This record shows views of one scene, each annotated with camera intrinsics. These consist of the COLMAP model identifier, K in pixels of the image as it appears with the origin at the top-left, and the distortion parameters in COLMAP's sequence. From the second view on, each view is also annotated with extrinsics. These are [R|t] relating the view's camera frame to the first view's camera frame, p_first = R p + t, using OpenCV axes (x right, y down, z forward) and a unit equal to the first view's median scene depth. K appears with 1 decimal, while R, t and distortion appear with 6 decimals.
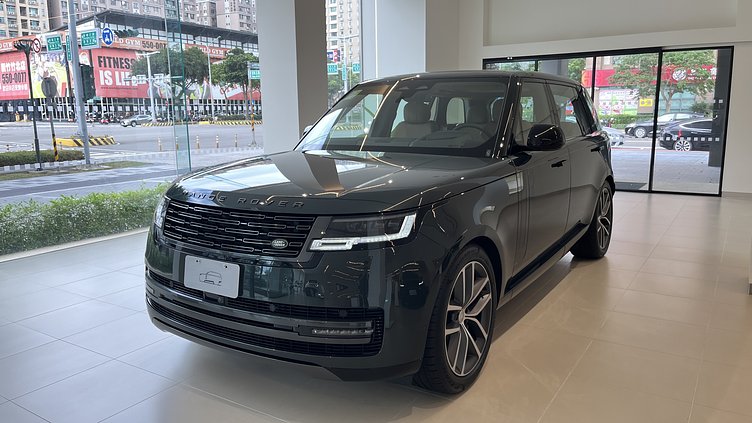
lens RADIAL K [[568.7, 0, 376.0], [0, 568.7, 211.5], [0, 0, 1]] dist [0.046395, -0.002058]
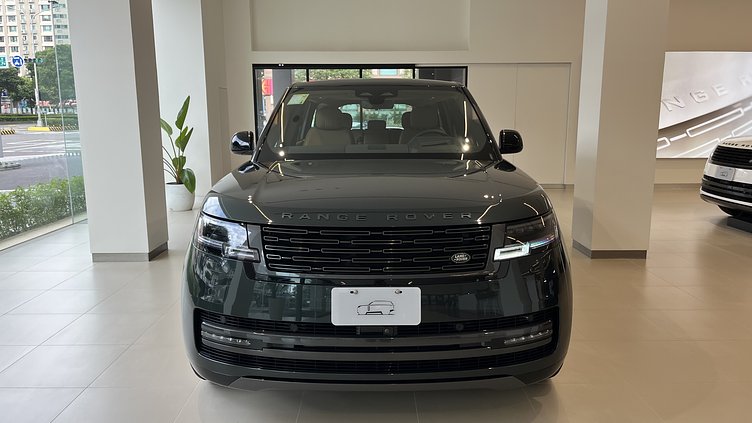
lens RADIAL K [[568.7, 0, 376.0], [0, 568.7, 211.5], [0, 0, 1]] dist [0.046395, -0.002058]
pose [[0.848367, -0.083739, 0.522744, -0.758261], [0.088798, 0.995930, 0.015428, -0.046236], [-0.521909, 0.033330, 0.852350, 0.260523]]
